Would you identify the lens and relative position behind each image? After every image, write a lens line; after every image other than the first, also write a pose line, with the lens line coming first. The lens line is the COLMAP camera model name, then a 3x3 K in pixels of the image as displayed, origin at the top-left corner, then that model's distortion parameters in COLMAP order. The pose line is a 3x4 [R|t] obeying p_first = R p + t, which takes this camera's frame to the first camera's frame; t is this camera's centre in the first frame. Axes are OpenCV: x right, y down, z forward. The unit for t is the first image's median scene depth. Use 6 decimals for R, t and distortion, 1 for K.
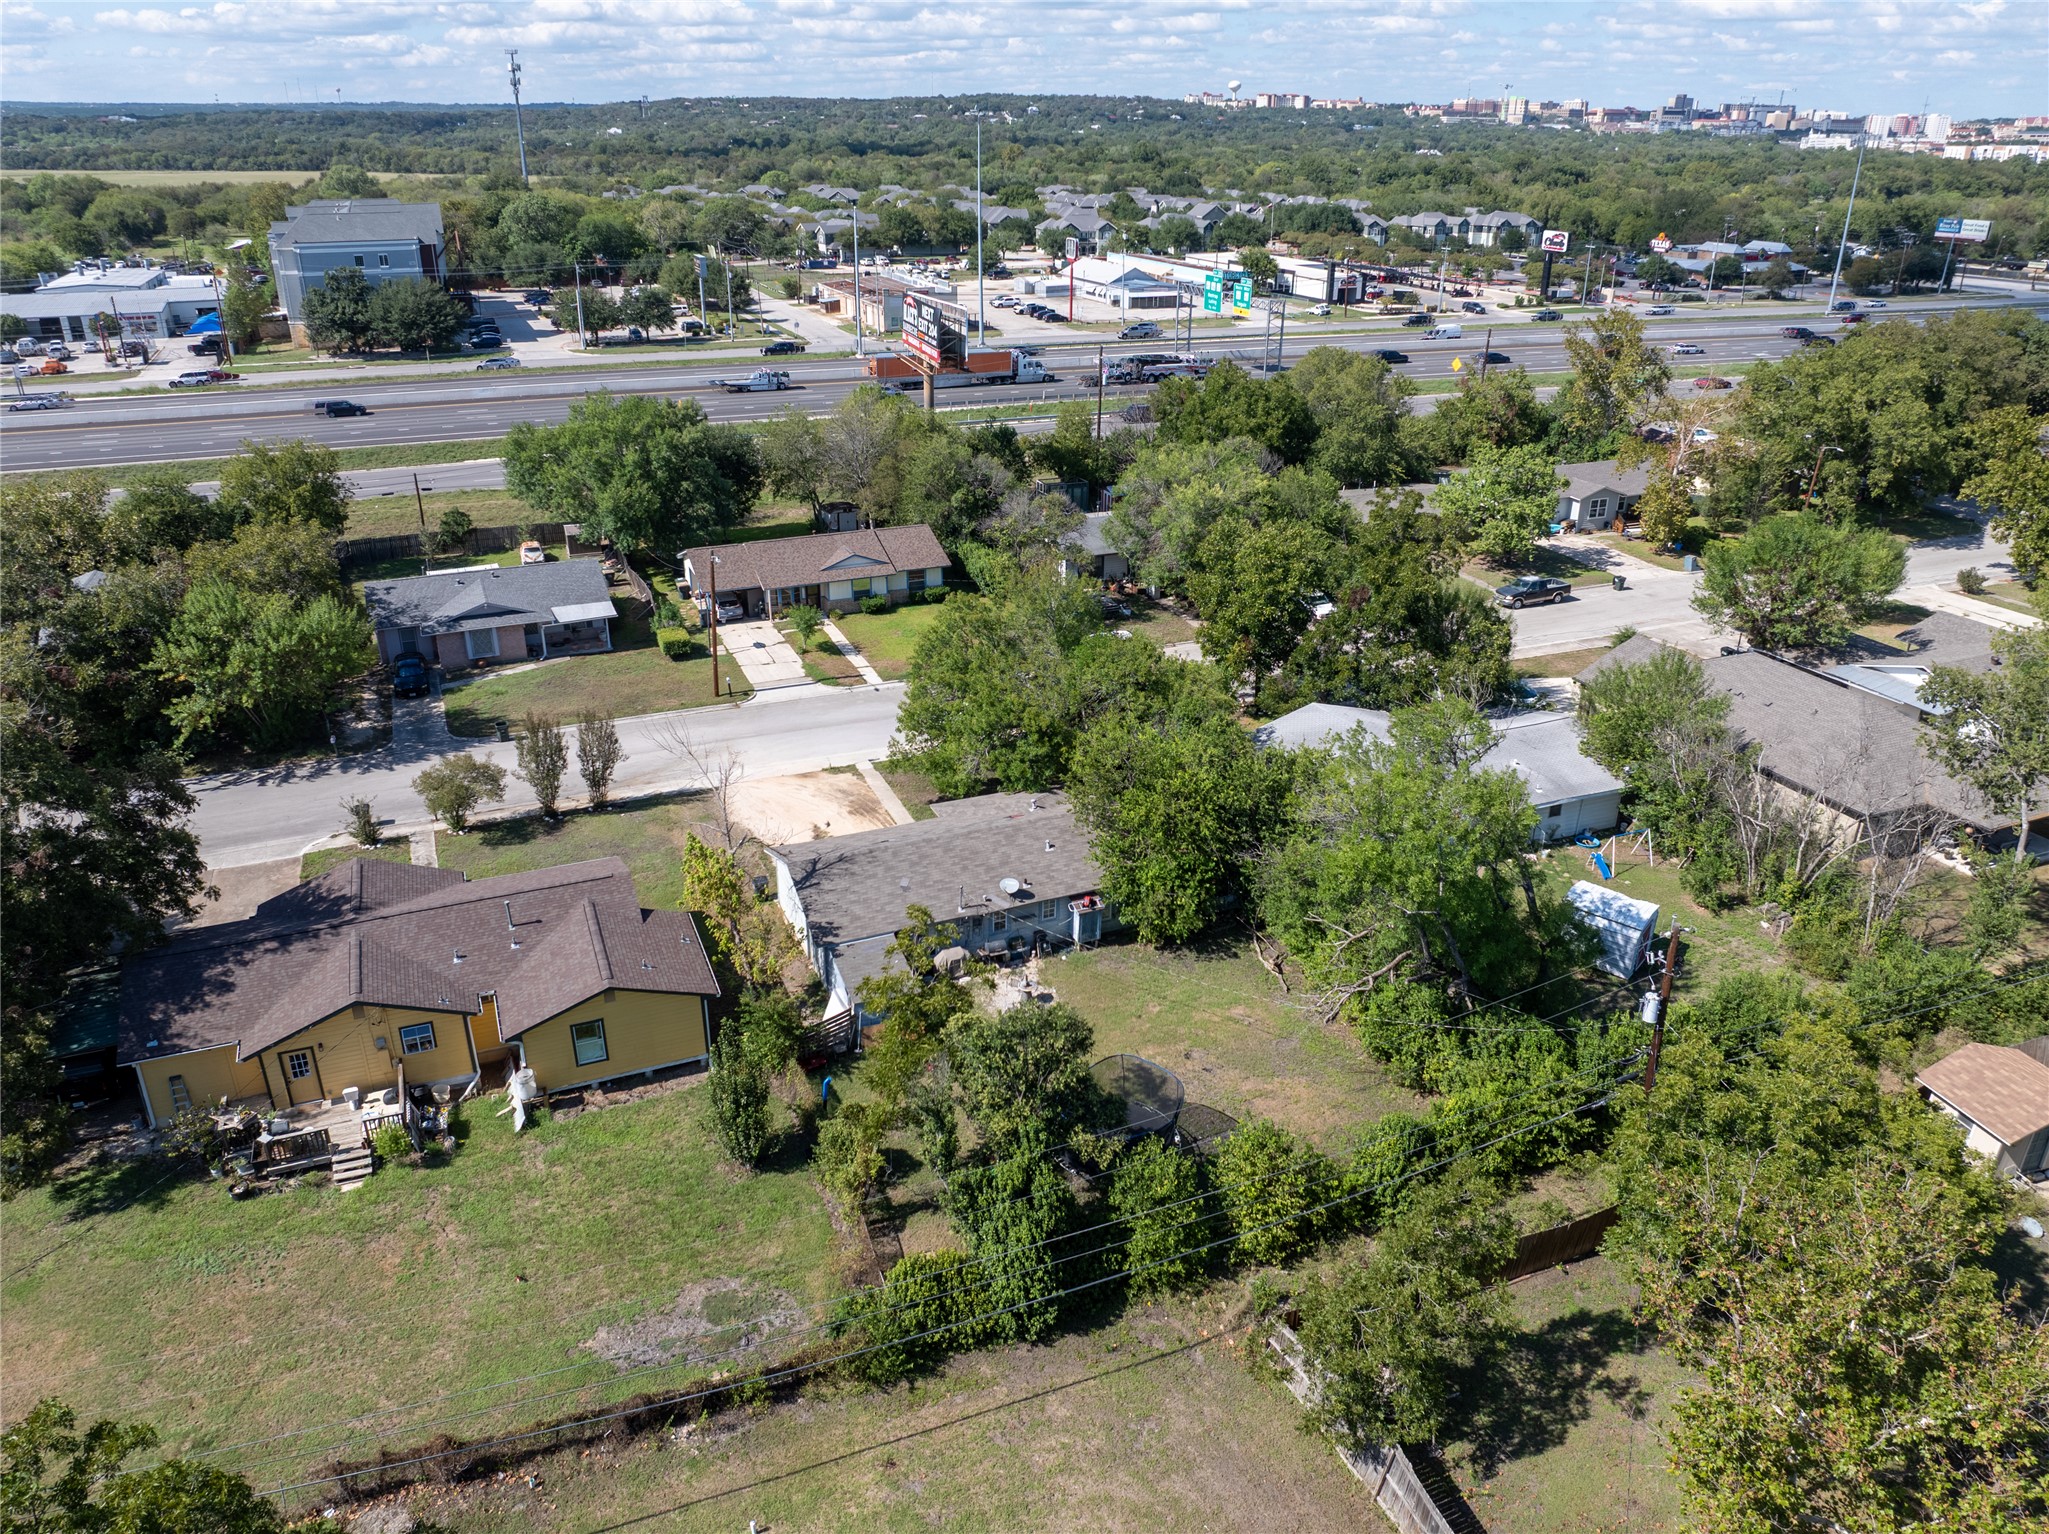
lens RADIAL K [[1440.4, 0, 1025.8], [0, 1440.4, 754.5], [0, 0, 1]] dist [-0.047312, 0.014746]
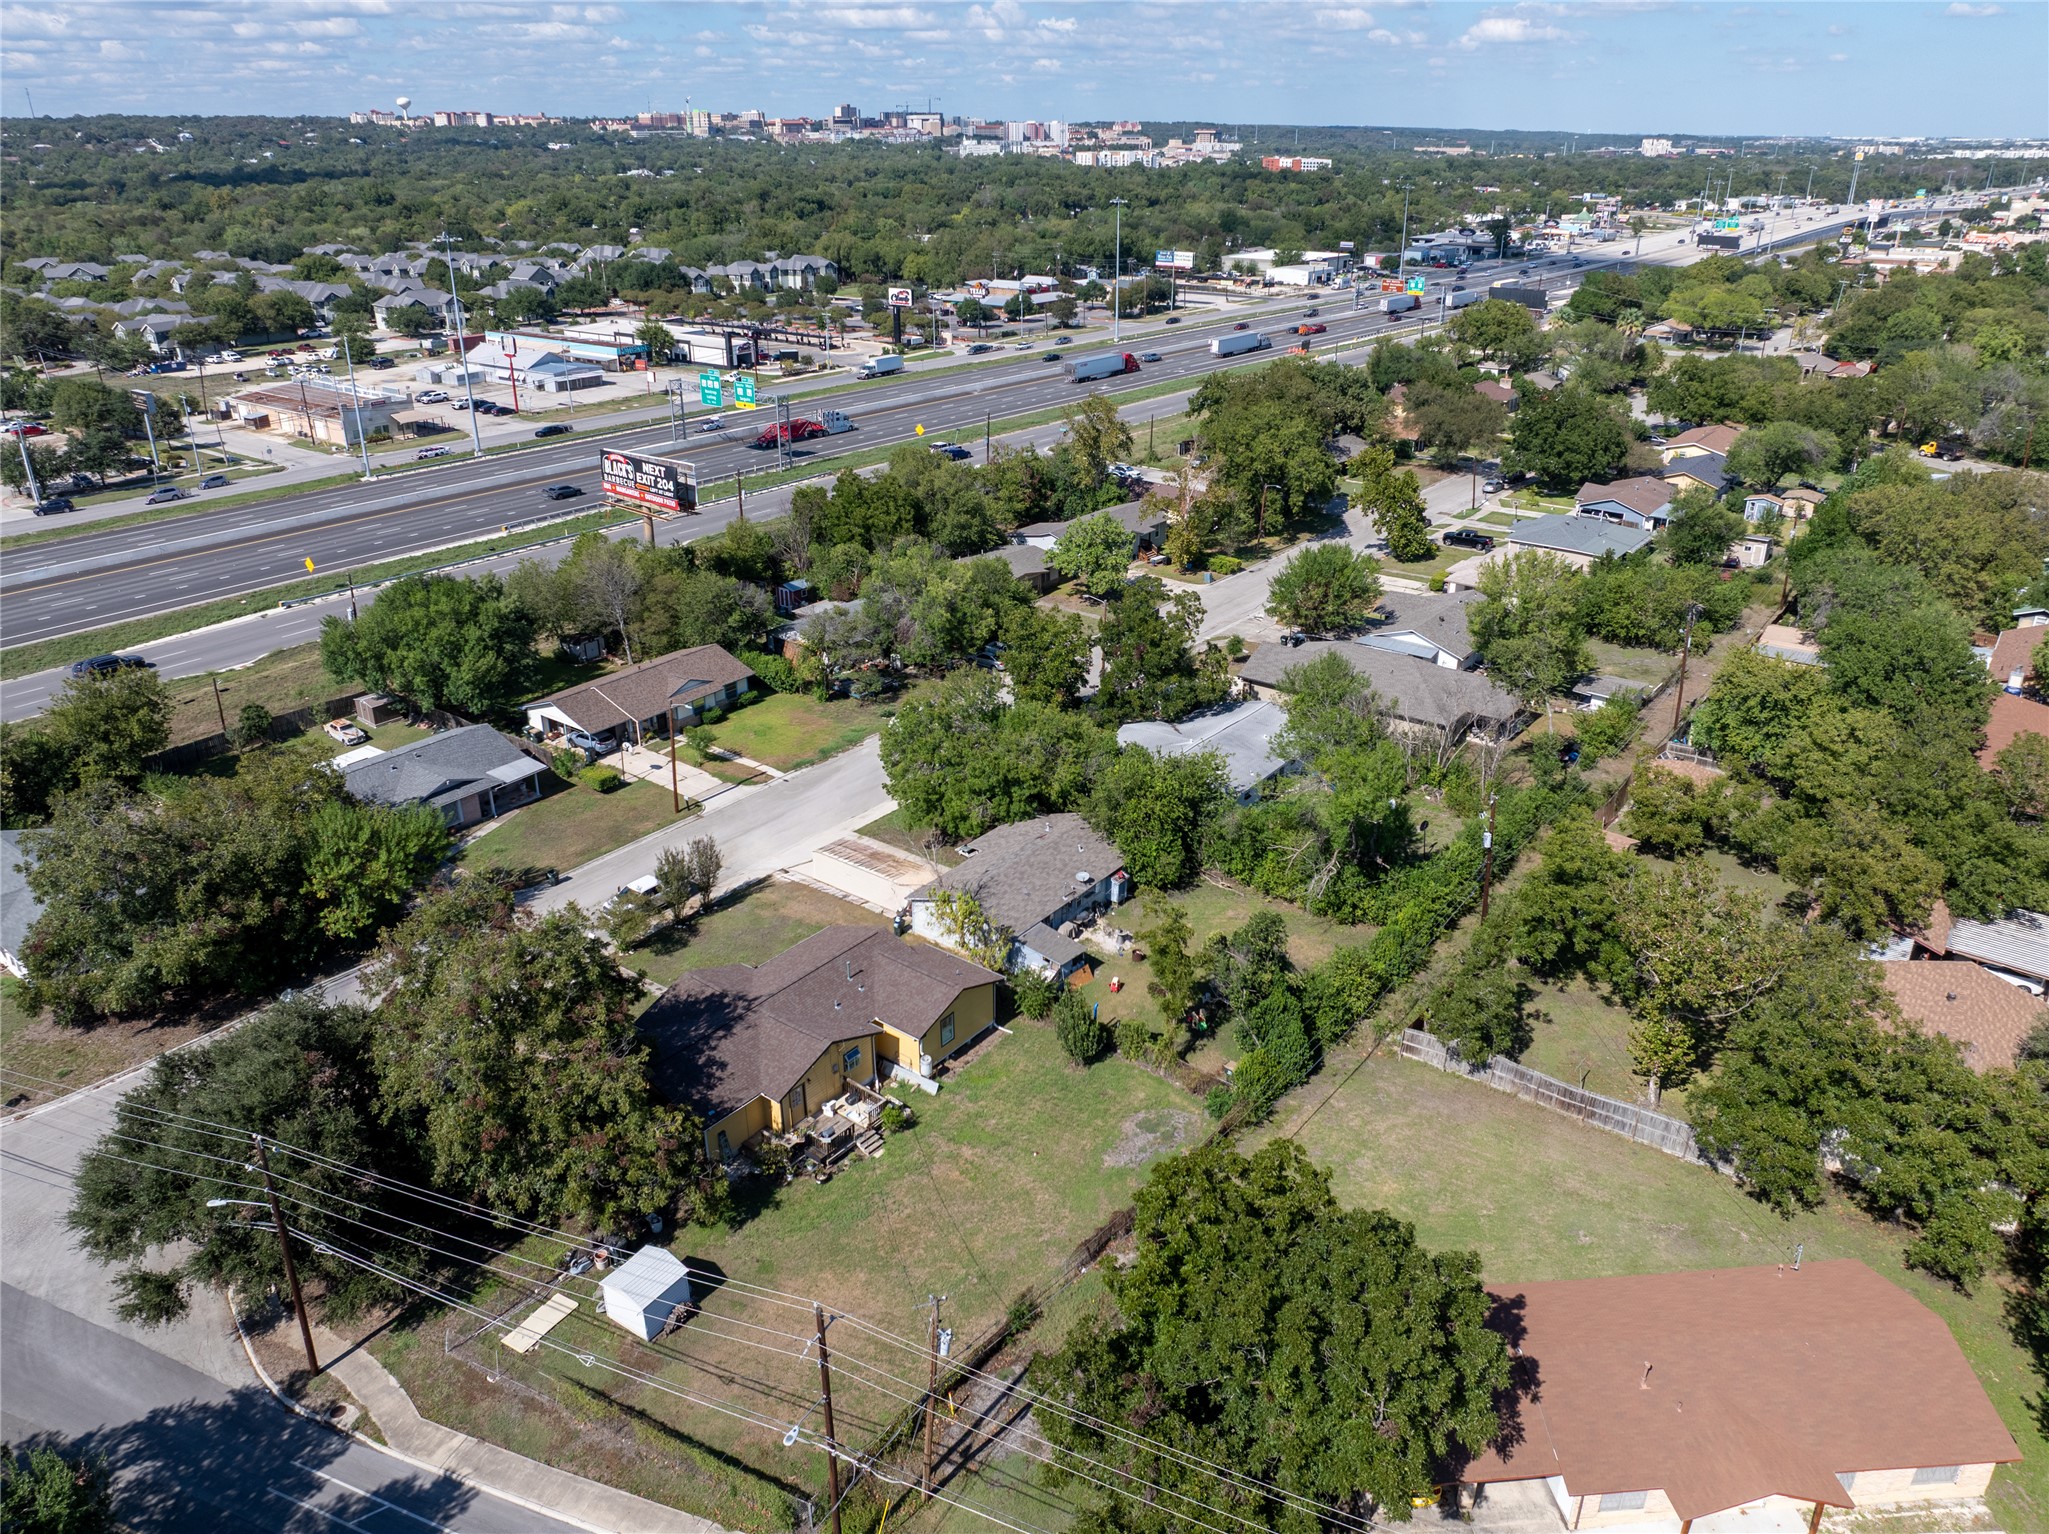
lens RADIAL K [[1442.7, 0, 1027.0], [0, 1442.7, 759.5], [0, 0, 1]] dist [-0.043862, 0.005927]
pose [[0.864217, -0.207397, 0.458383, -0.217856], [0.206987, 0.976972, 0.051789, -0.036815], [-0.458568, 0.050122, 0.887245, -0.109785]]
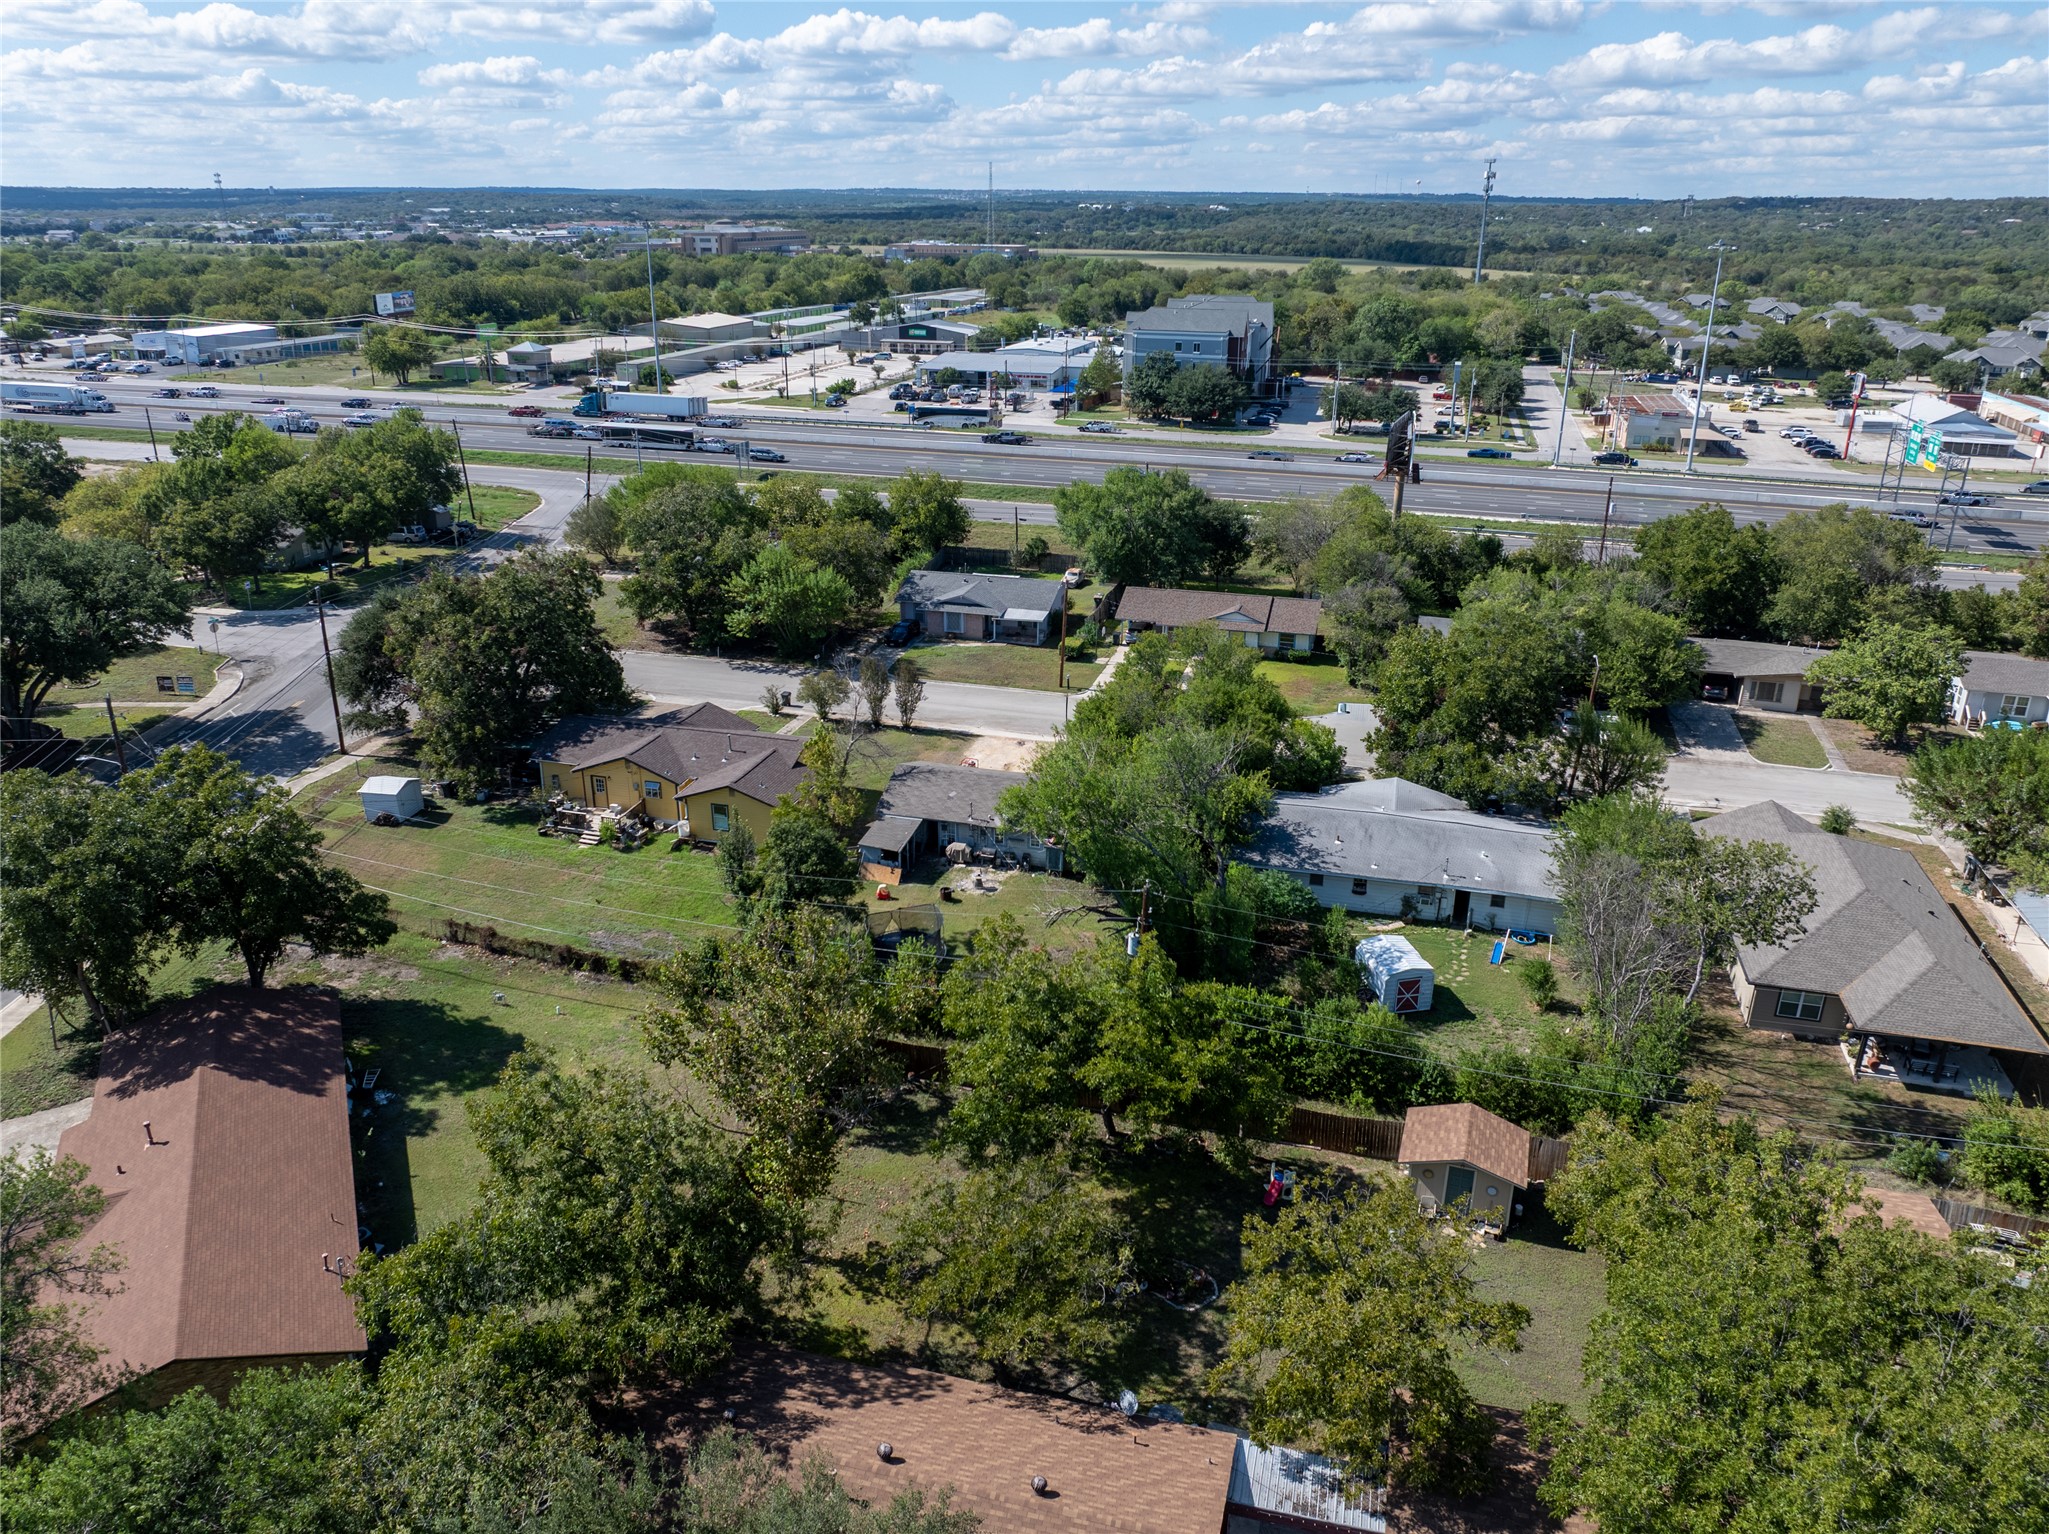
lens RADIAL K [[1416.3, 0, 1025.9], [0, 1416.3, 802.1], [0, 0, 1]] dist [-0.029212, 0.002601]
pose [[0.782356, 0.241024, -0.574305, 0.233384], [-0.253678, 0.965451, 0.059603, -0.002822], [0.568828, 0.099058, 0.816469, -0.044371]]
